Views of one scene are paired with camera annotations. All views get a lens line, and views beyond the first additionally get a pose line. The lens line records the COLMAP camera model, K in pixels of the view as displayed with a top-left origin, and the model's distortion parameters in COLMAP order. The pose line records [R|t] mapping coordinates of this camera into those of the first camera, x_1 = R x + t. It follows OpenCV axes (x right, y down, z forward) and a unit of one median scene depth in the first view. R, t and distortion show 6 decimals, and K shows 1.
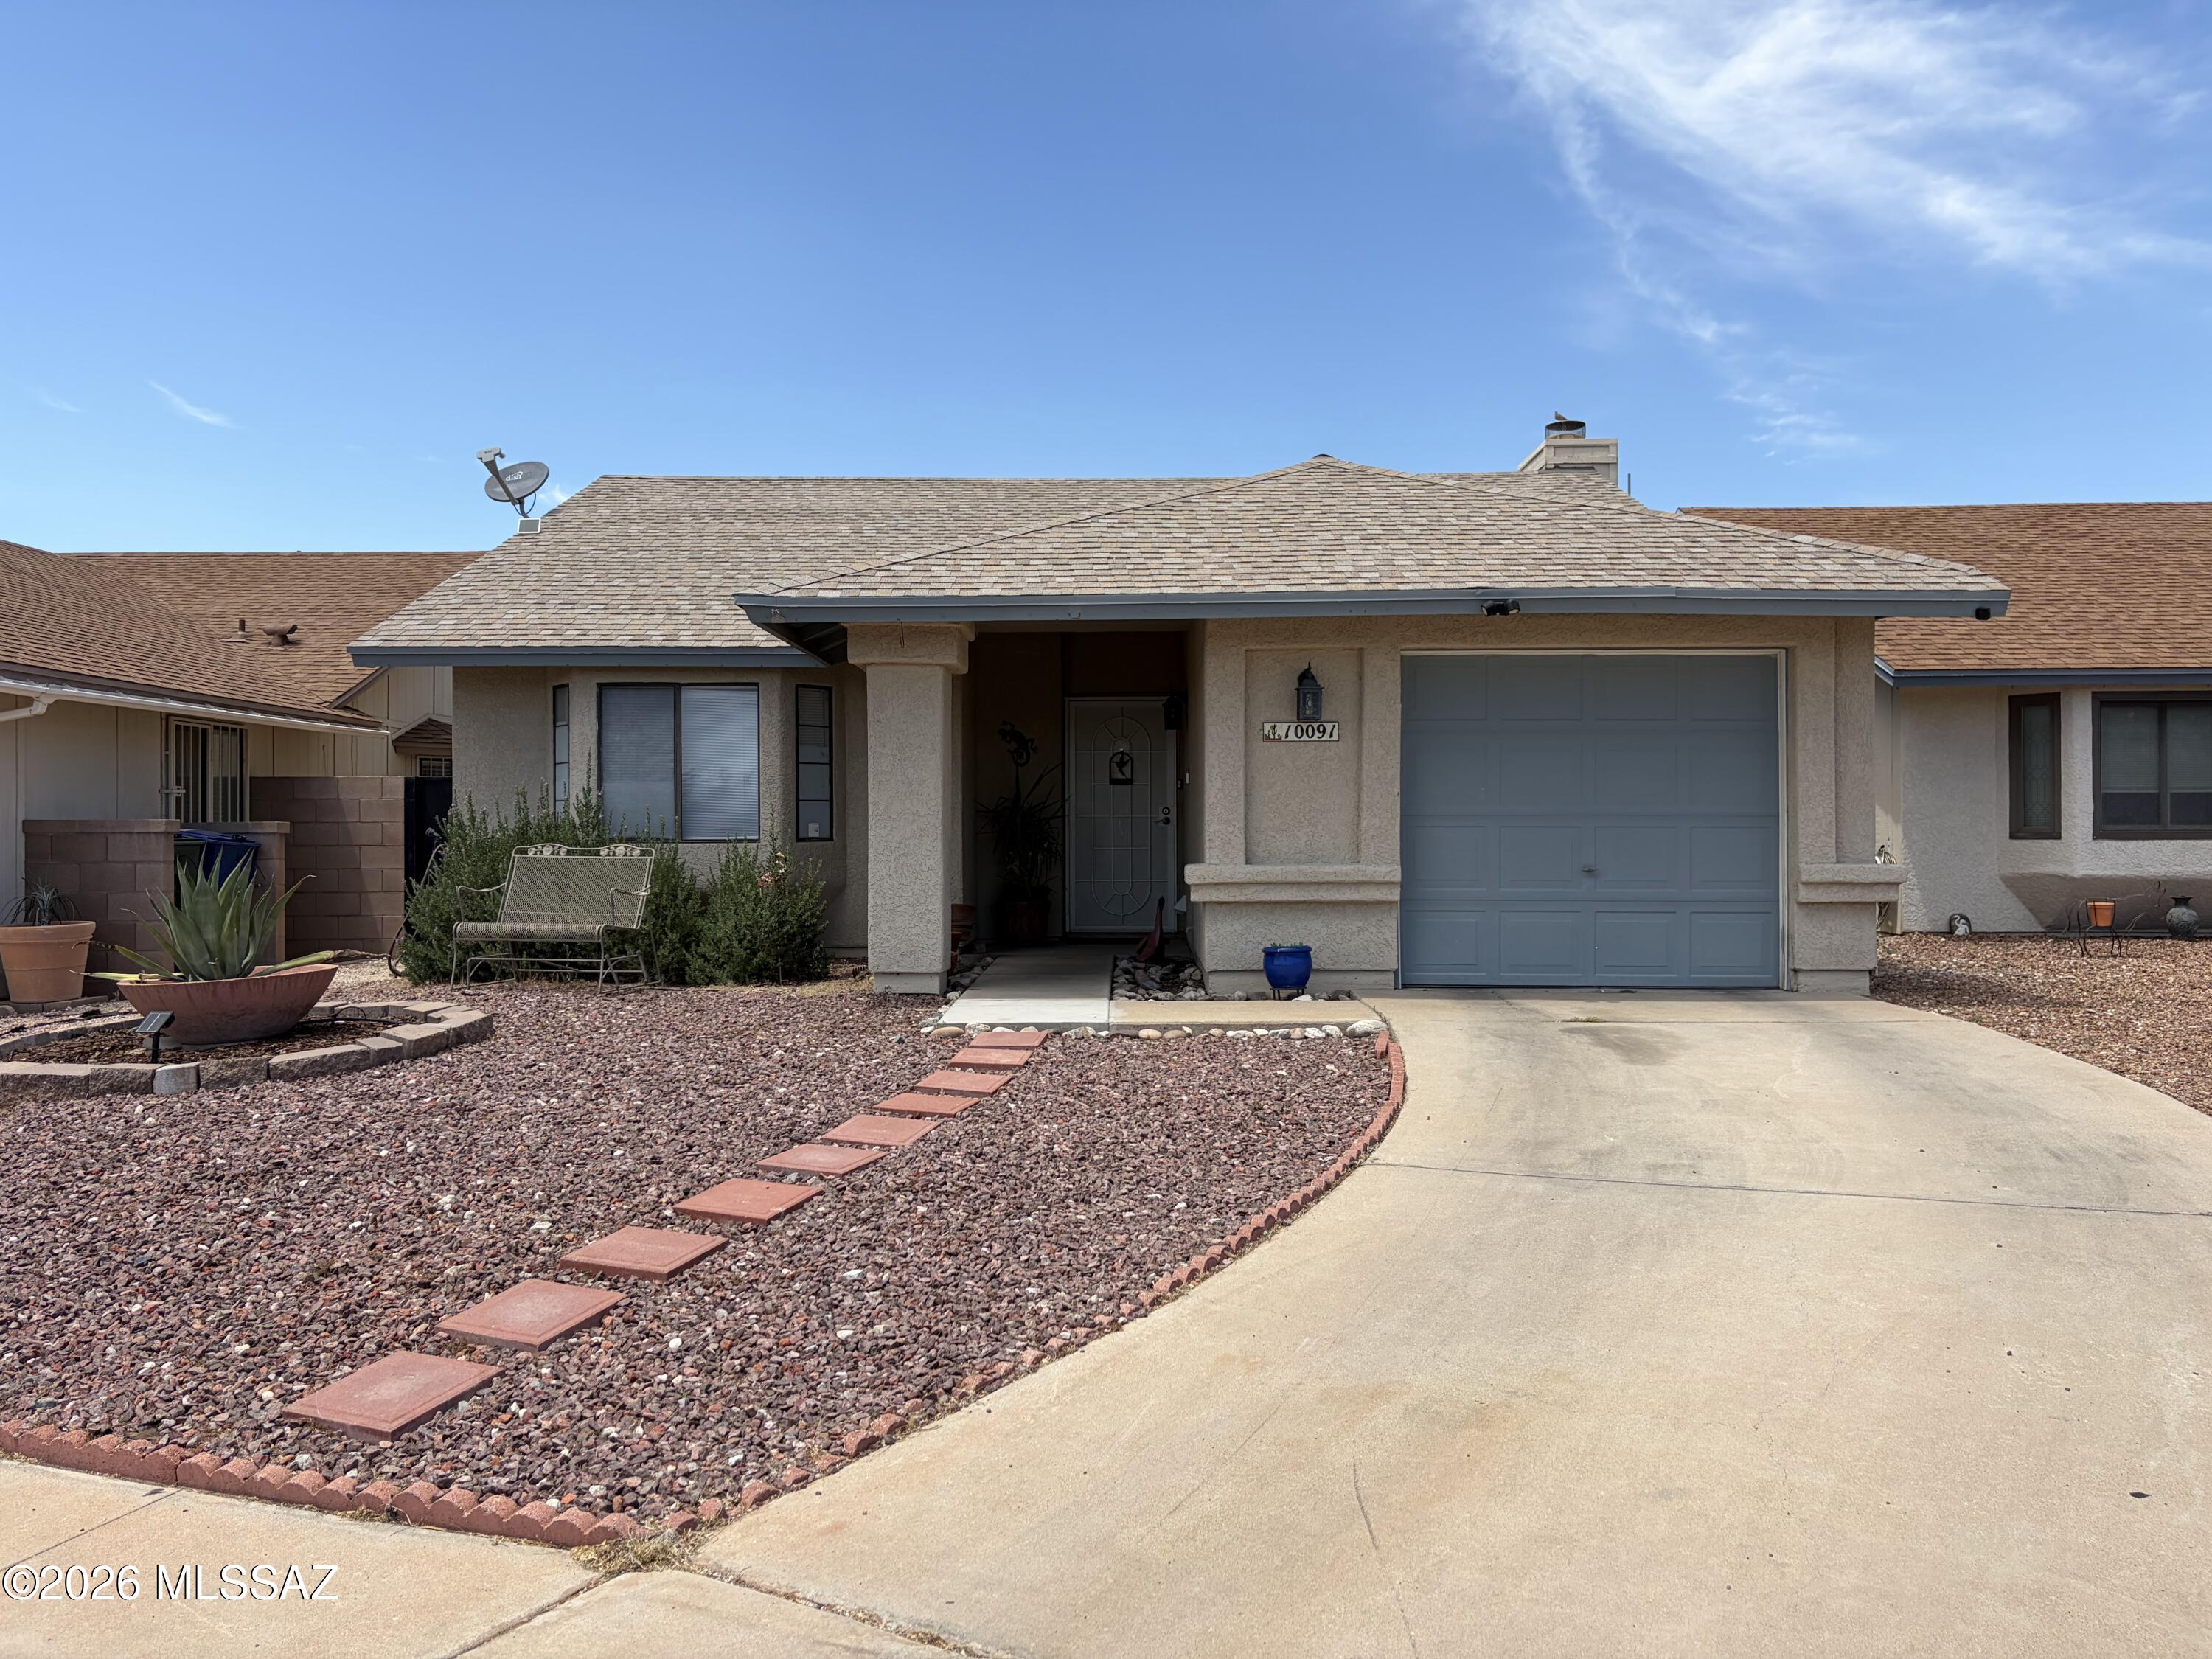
lens RADIAL K [[1672.5, 0, 1085.7], [0, 1672.5, 836.5], [0, 0, 1]] dist [0.049122, -0.073173]
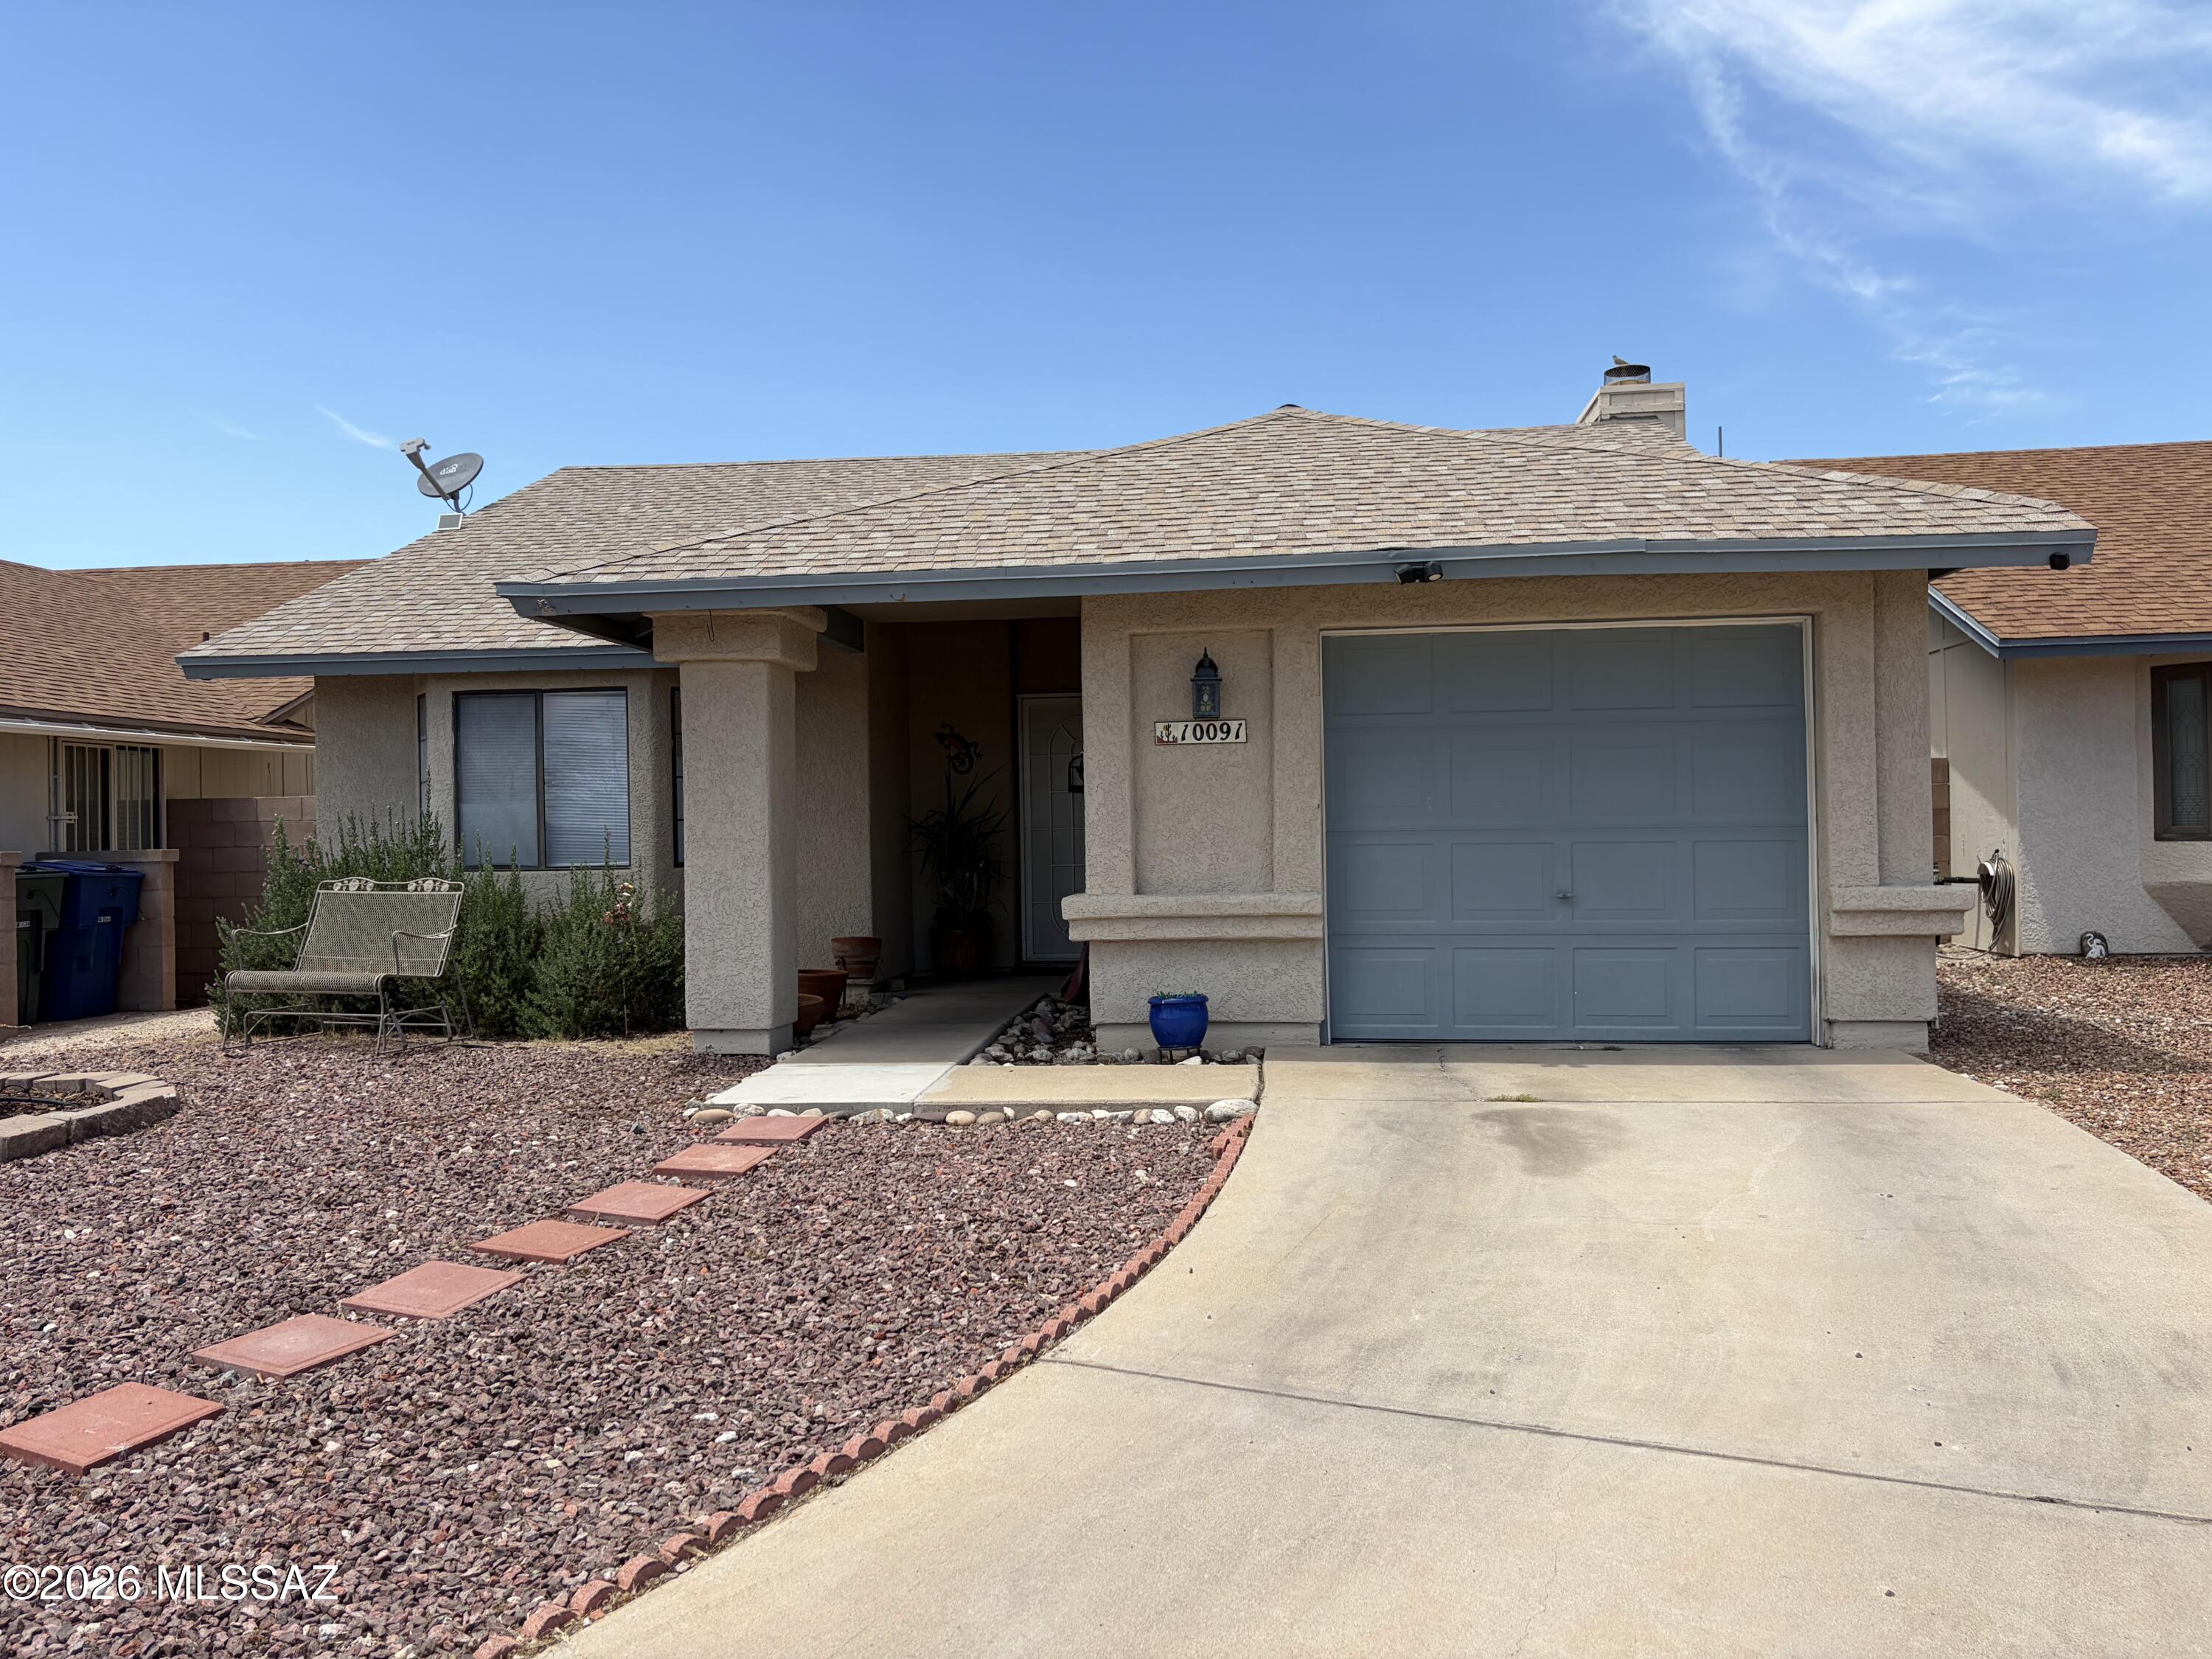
lens RADIAL K [[1672.5, 0, 1090.6], [0, 1672.5, 808.7], [0, 0, 1]] dist [0.049122, -0.073173]
pose [[0.995445, -0.016073, -0.093971, 0.151040], [0.014737, 0.999780, -0.014893, -0.013445], [0.094190, 0.013440, 0.995464, 0.178728]]
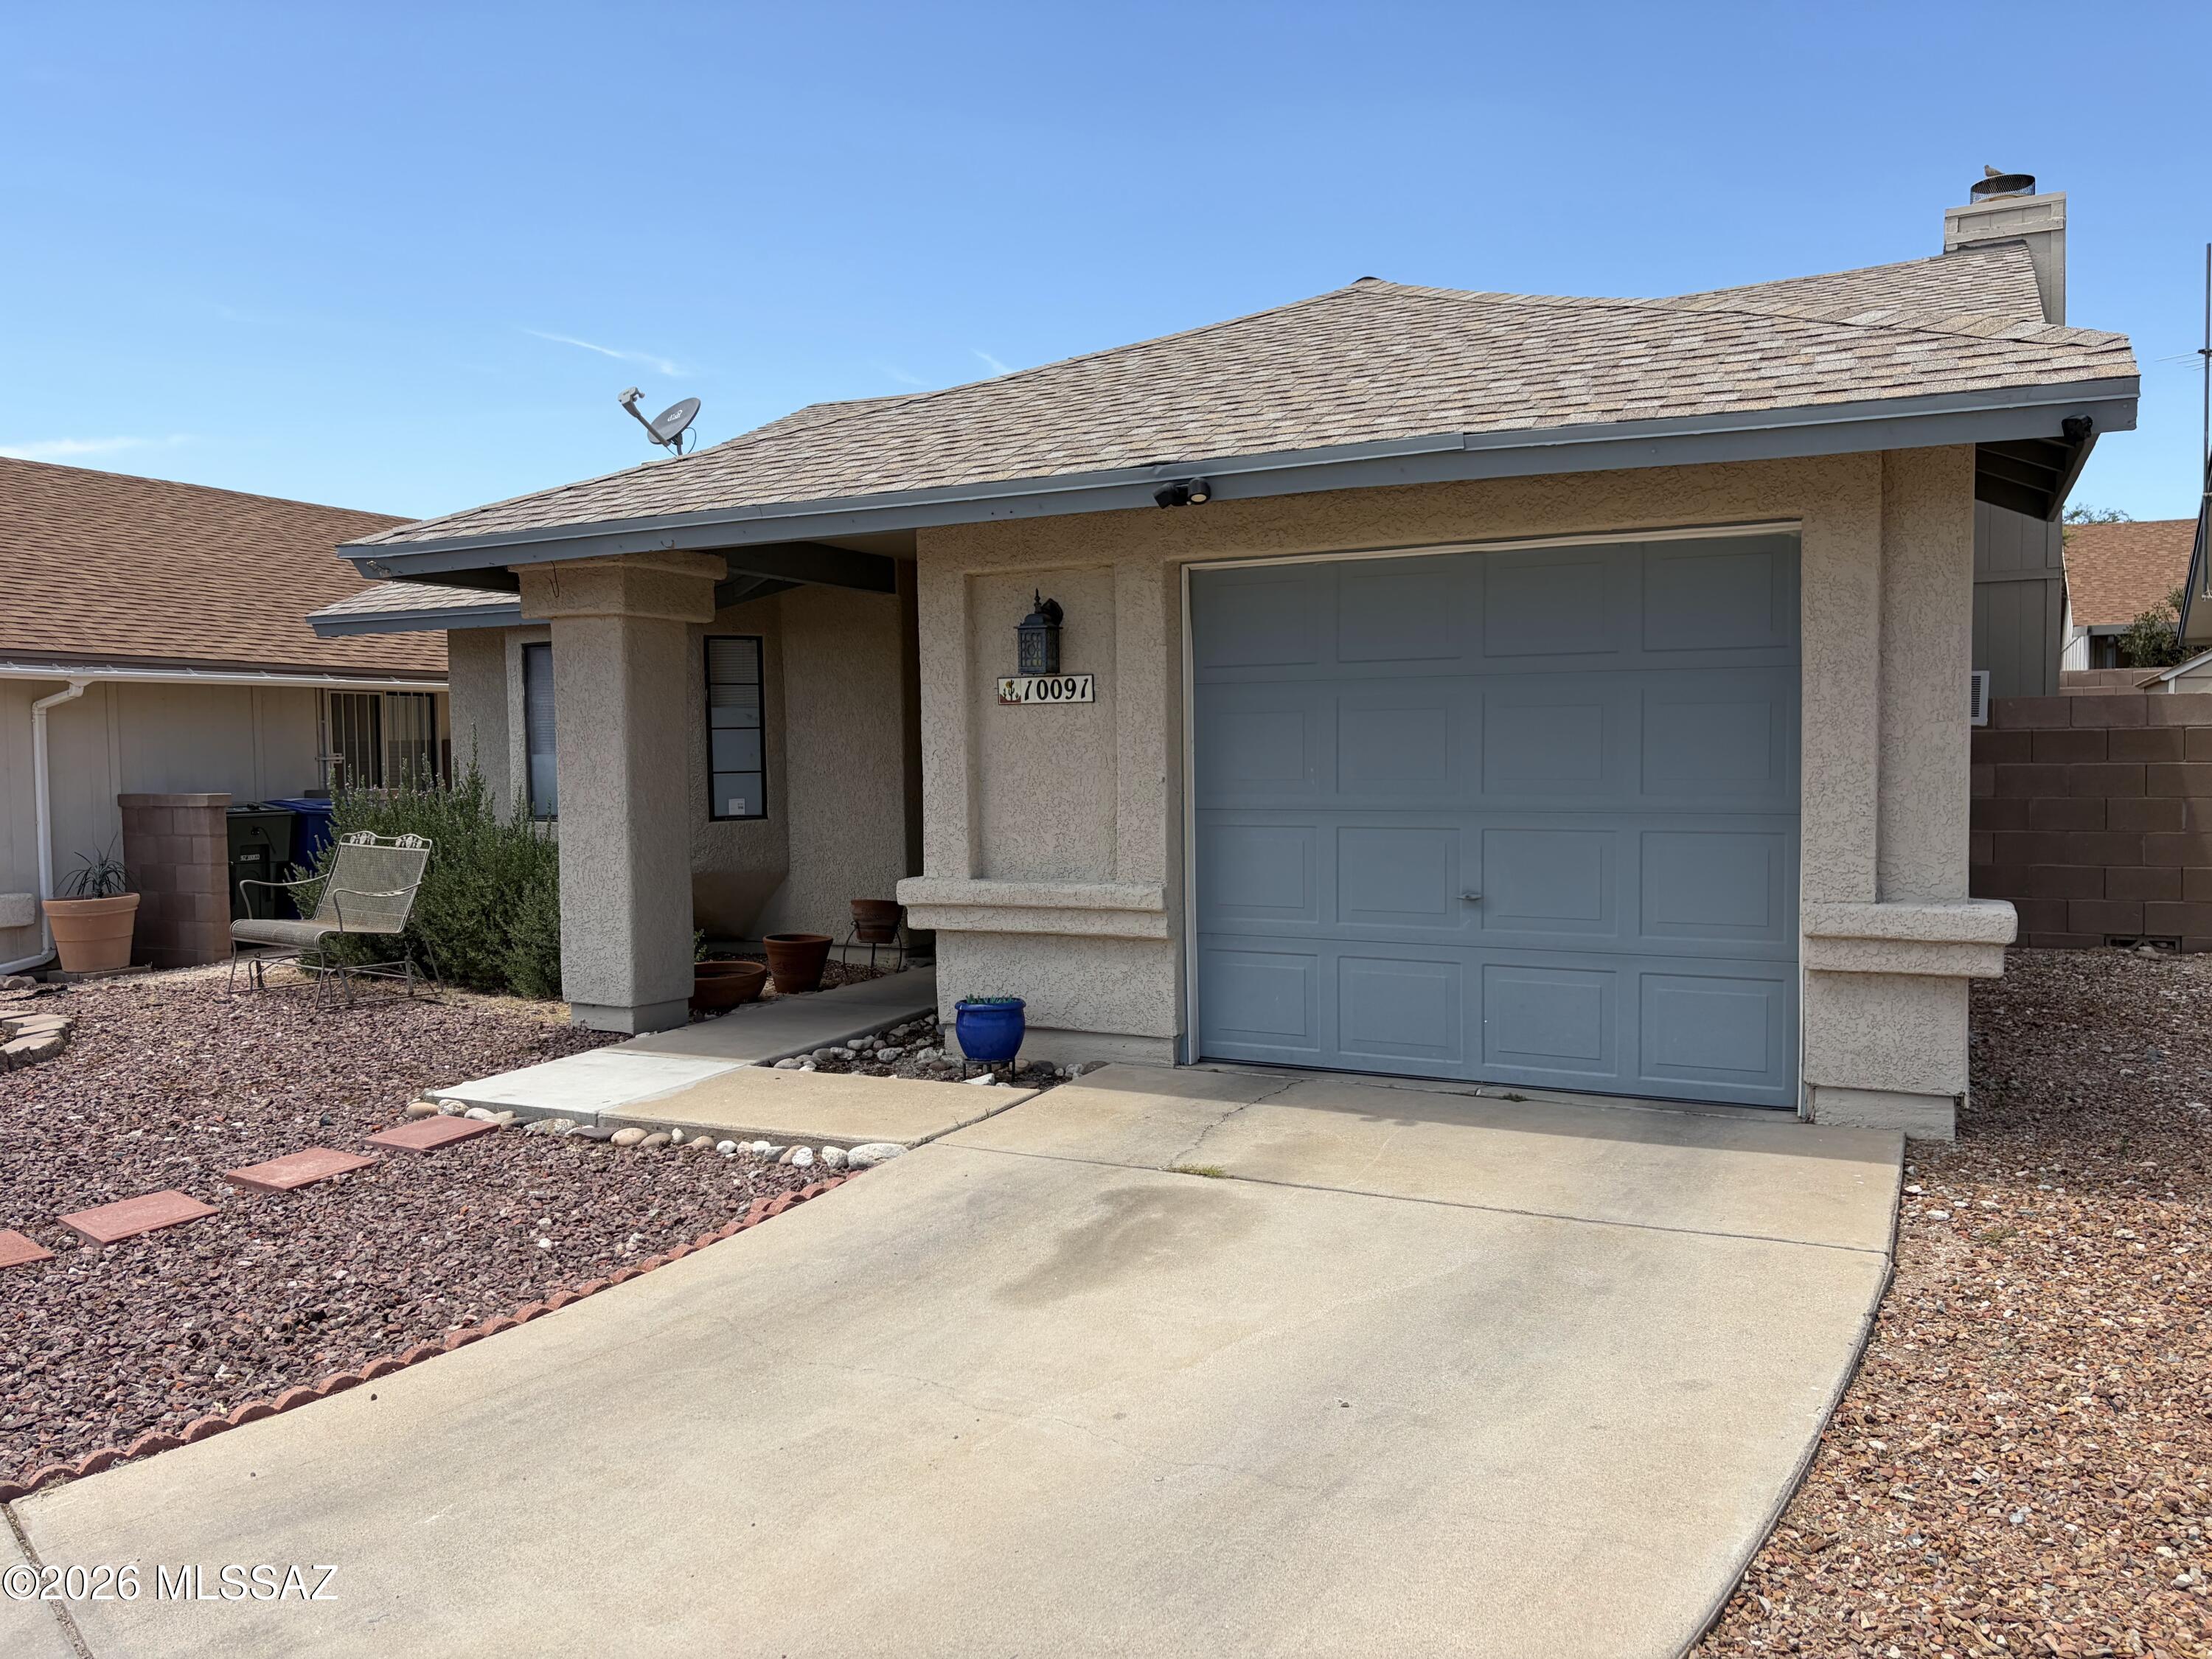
lens RADIAL K [[1672.5, 0, 1086.2], [0, 1672.5, 824.7], [0, 0, 1]] dist [0.049122, -0.073173]
pose [[0.900047, 0.009004, -0.435699, 0.445619], [0.011347, 0.998963, 0.044085, -0.036700], [0.435645, -0.044622, 0.899012, 0.379933]]
